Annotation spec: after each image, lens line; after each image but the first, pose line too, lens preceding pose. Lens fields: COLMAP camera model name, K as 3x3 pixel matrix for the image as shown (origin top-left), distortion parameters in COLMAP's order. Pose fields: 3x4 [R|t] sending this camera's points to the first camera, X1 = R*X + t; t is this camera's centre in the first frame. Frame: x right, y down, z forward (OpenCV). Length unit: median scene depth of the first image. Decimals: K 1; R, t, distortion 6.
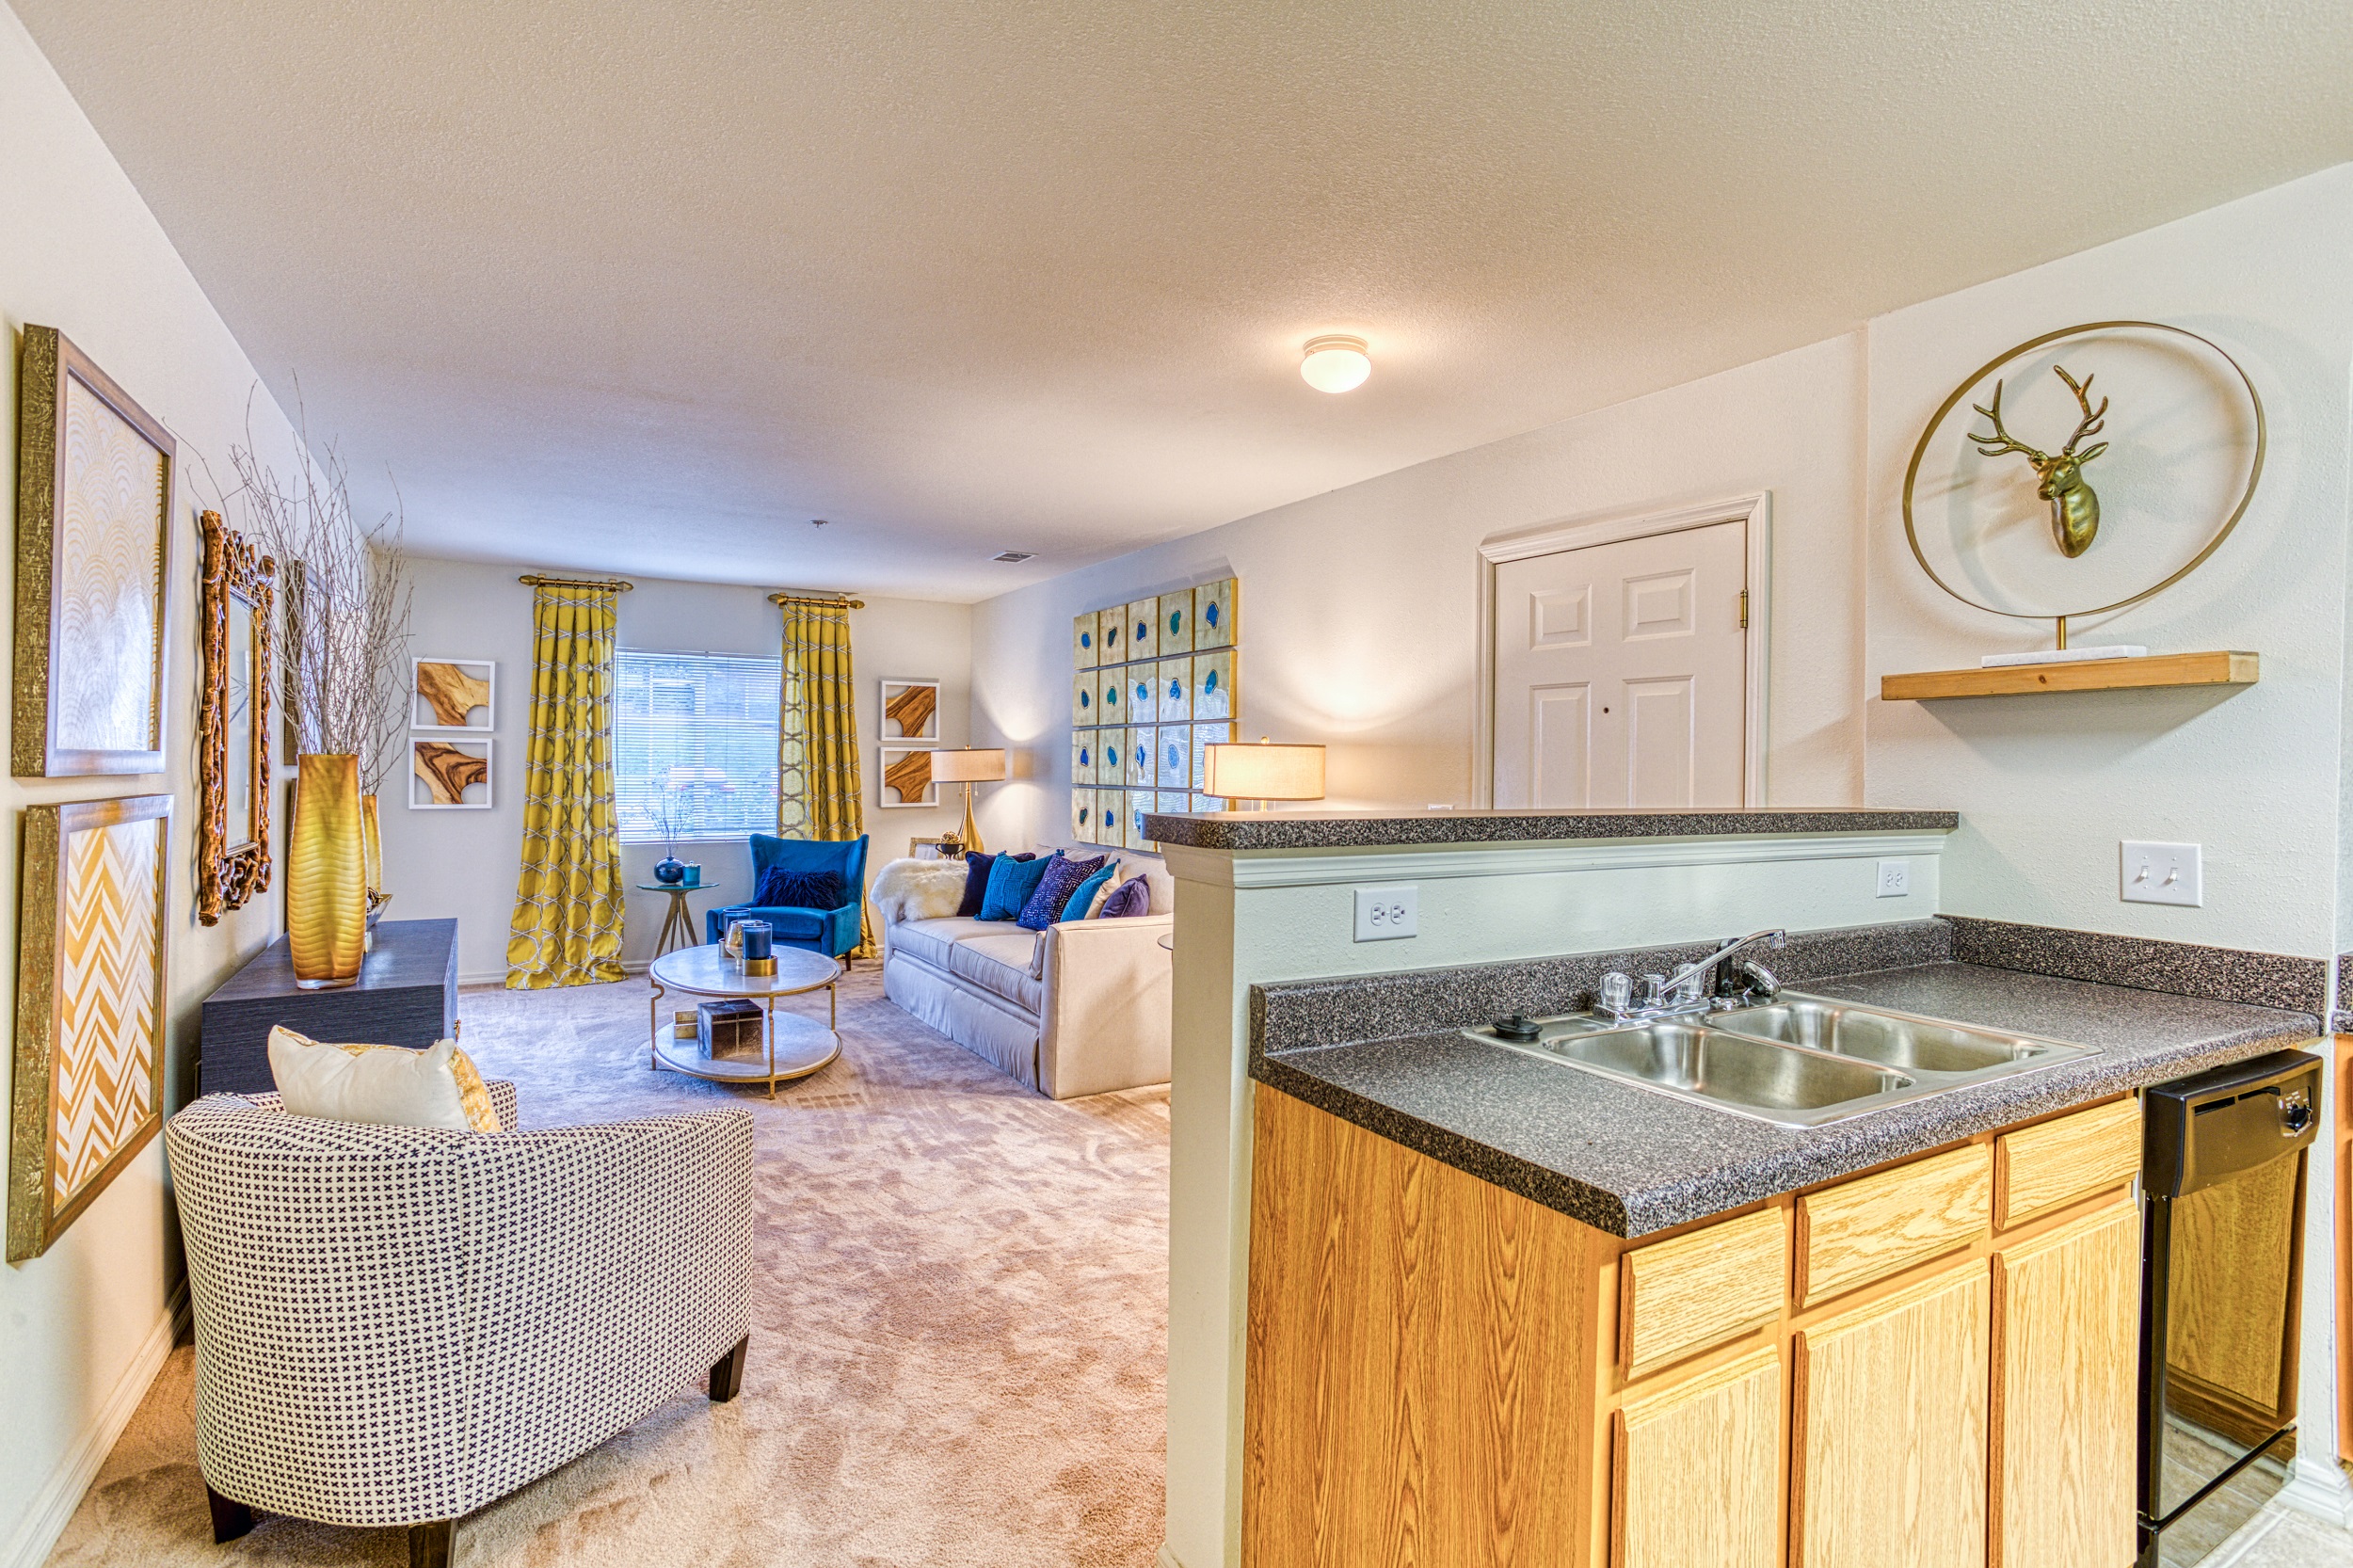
lens RADIAL K [[1105.1, 0, 1177.5], [0, 1105.1, 767.3], [0, 0, 1]] dist [-0.050122, 0.026556]
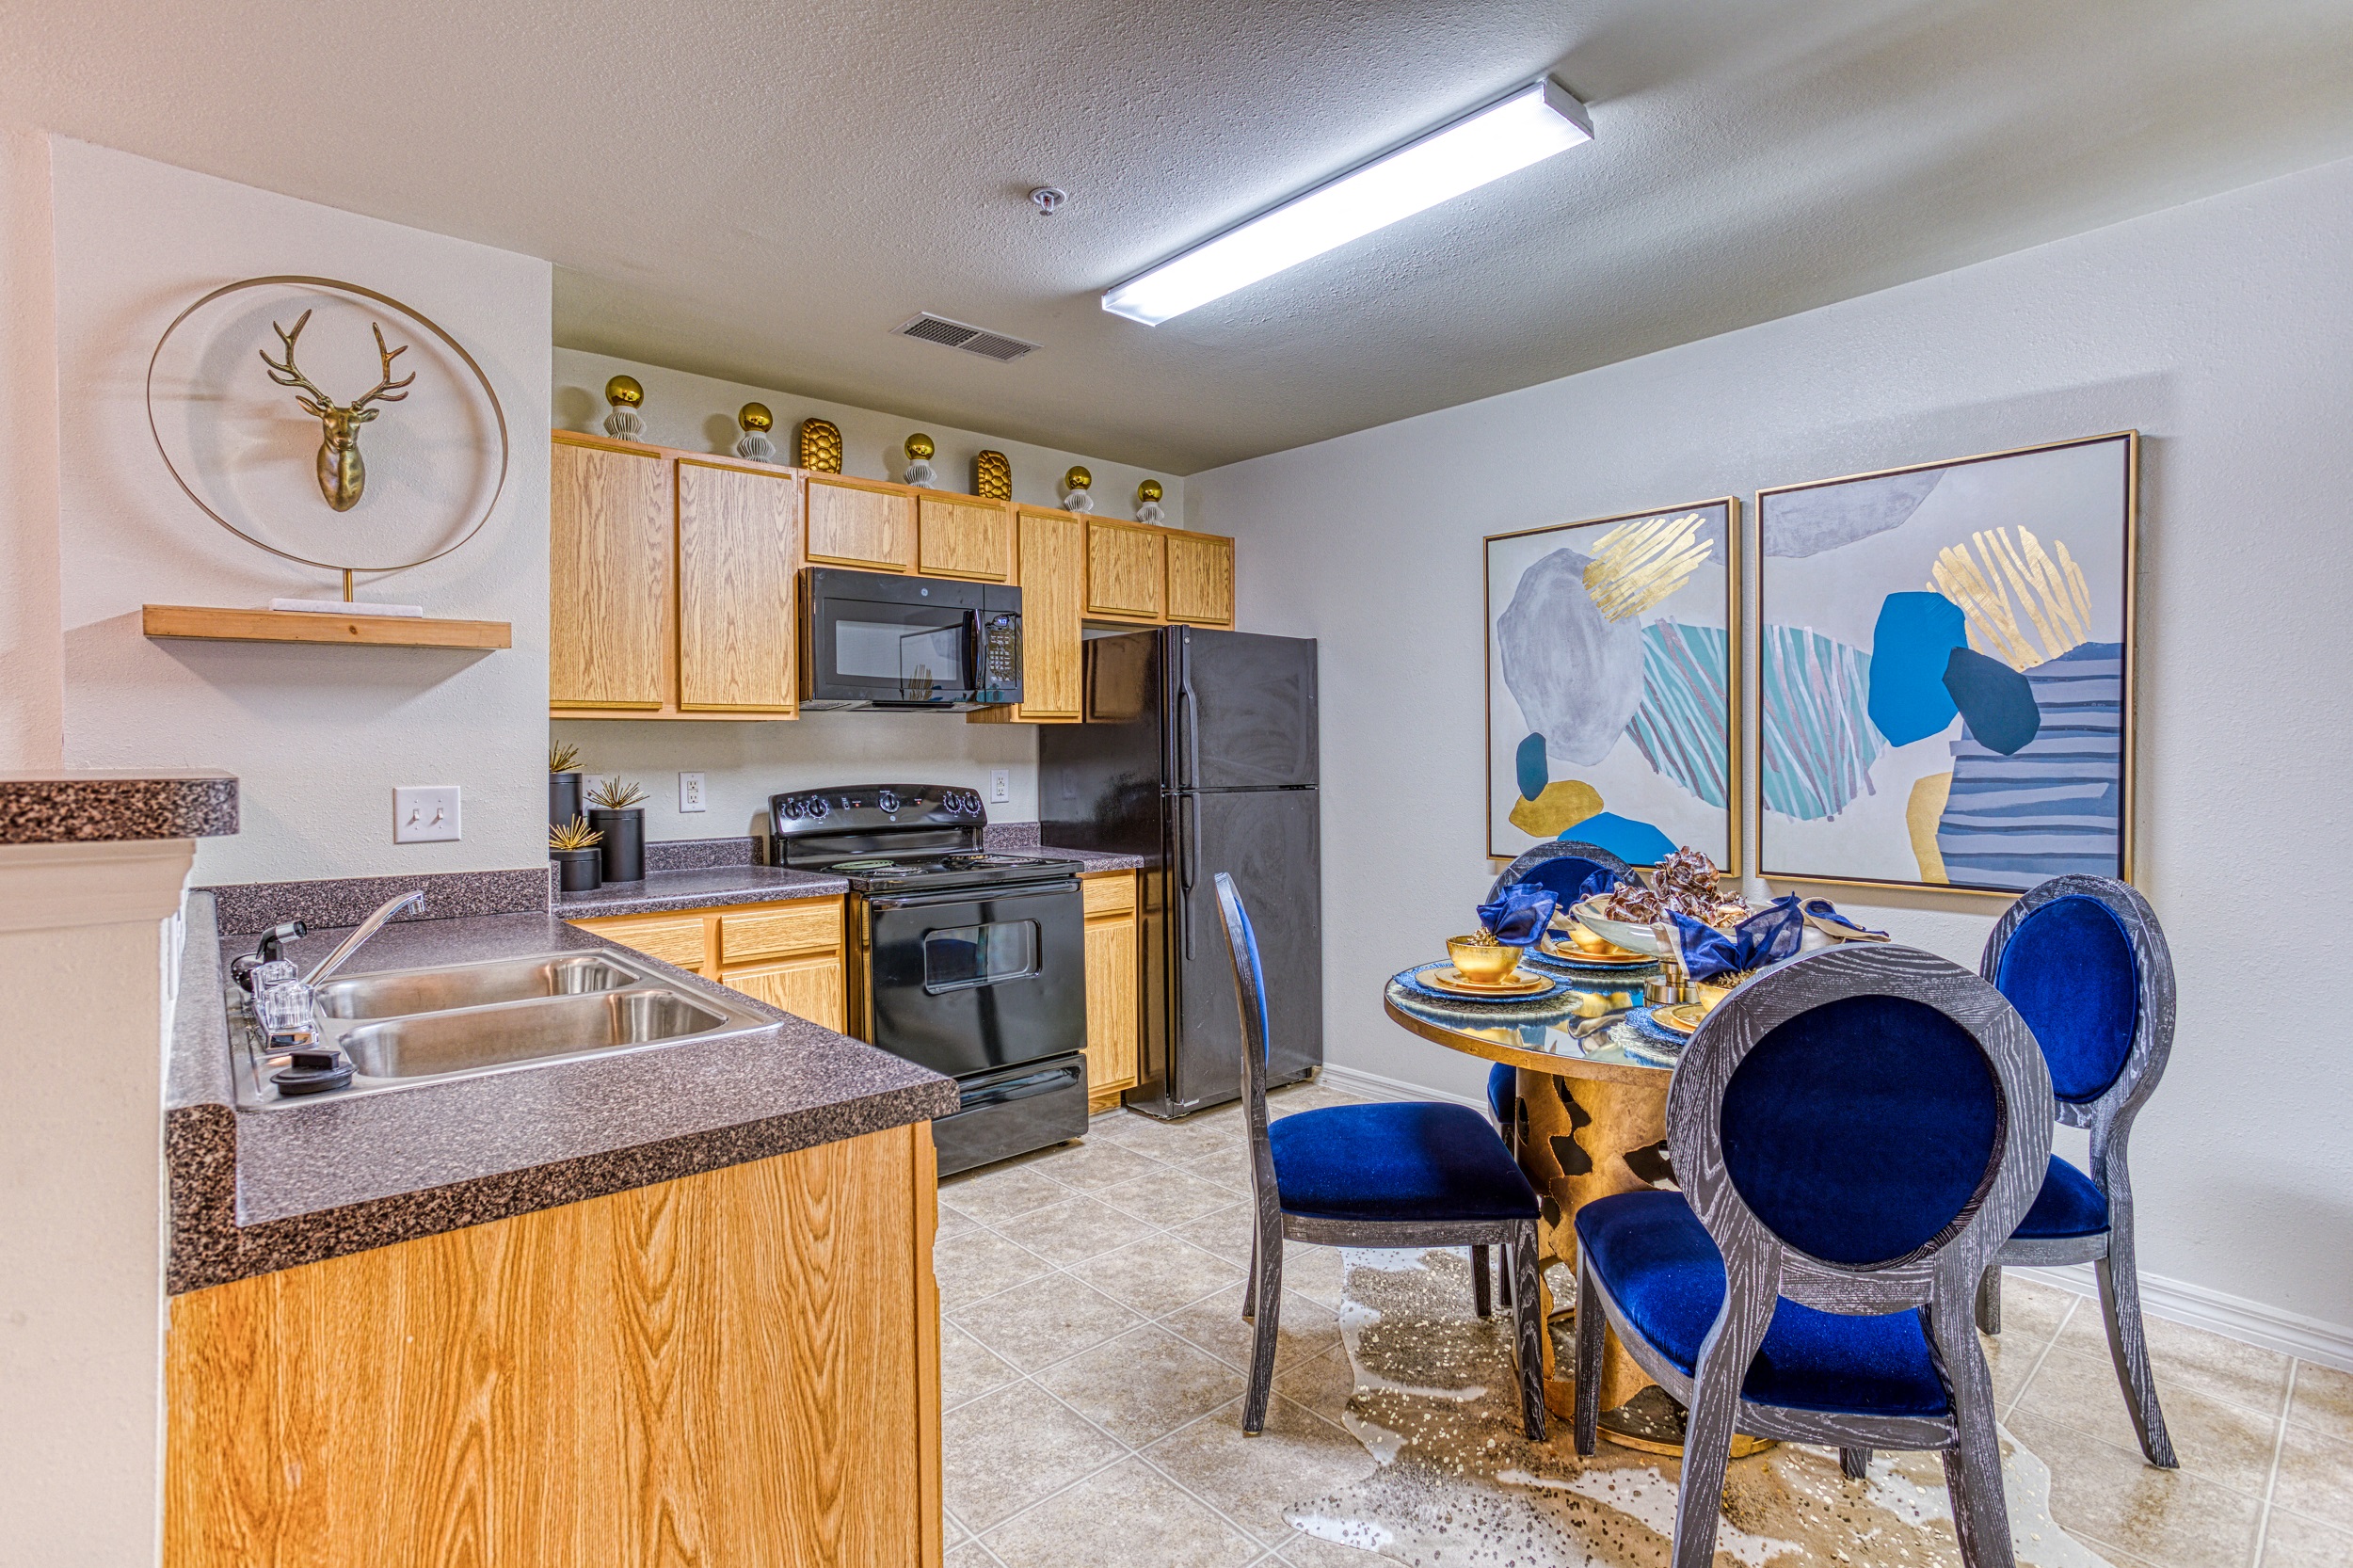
lens RADIAL K [[1105.1, 0, 1177.5], [0, 1105.1, 767.3], [0, 0, 1]] dist [-0.050122, 0.026556]
pose [[-0.171728, -0.025793, 0.984807, -0.149466], [0.001845, 0.999647, 0.026504, 0.009596], [-0.985143, 0.006368, -0.171620, 0.195939]]
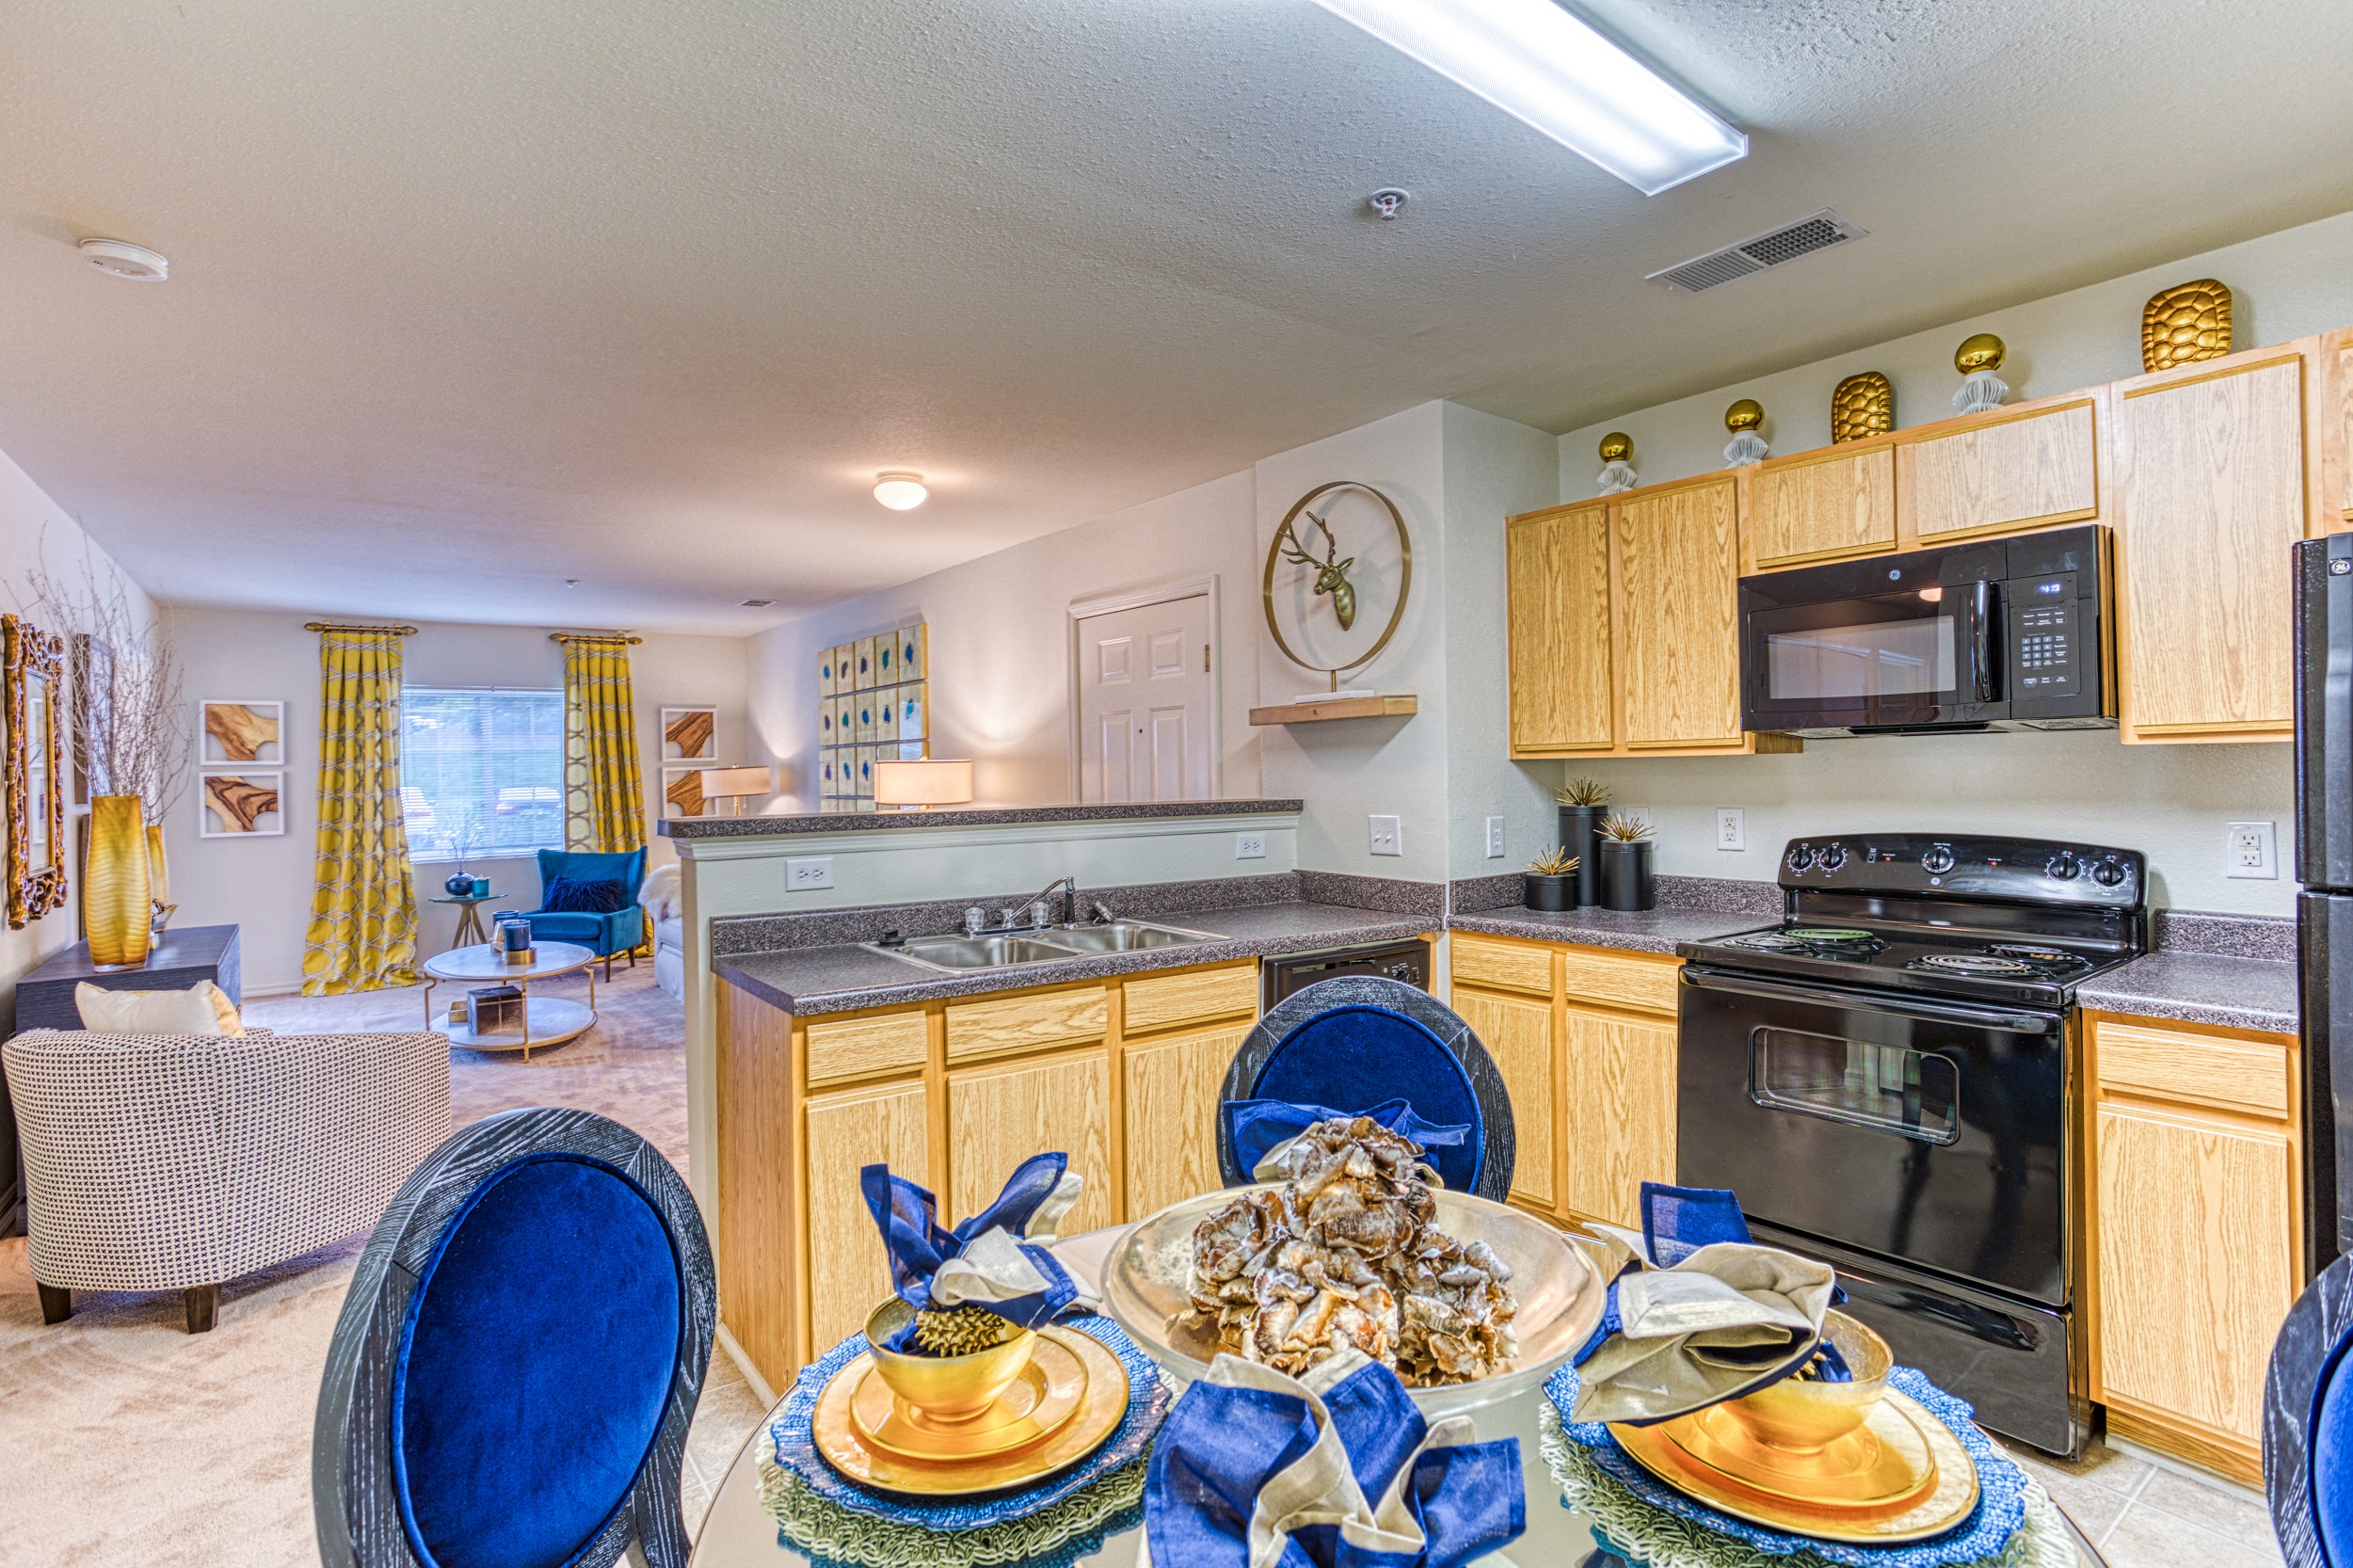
lens RADIAL K [[1105.1, 0, 1177.5], [0, 1105.1, 767.3], [0, 0, 1]] dist [-0.050122, 0.026556]
pose [[0.993407, -0.029667, 0.110736, 0.201737], [0.029839, 0.999555, 0.000106, -0.004590], [-0.110690, 0.003199, 0.993850, -0.255712]]
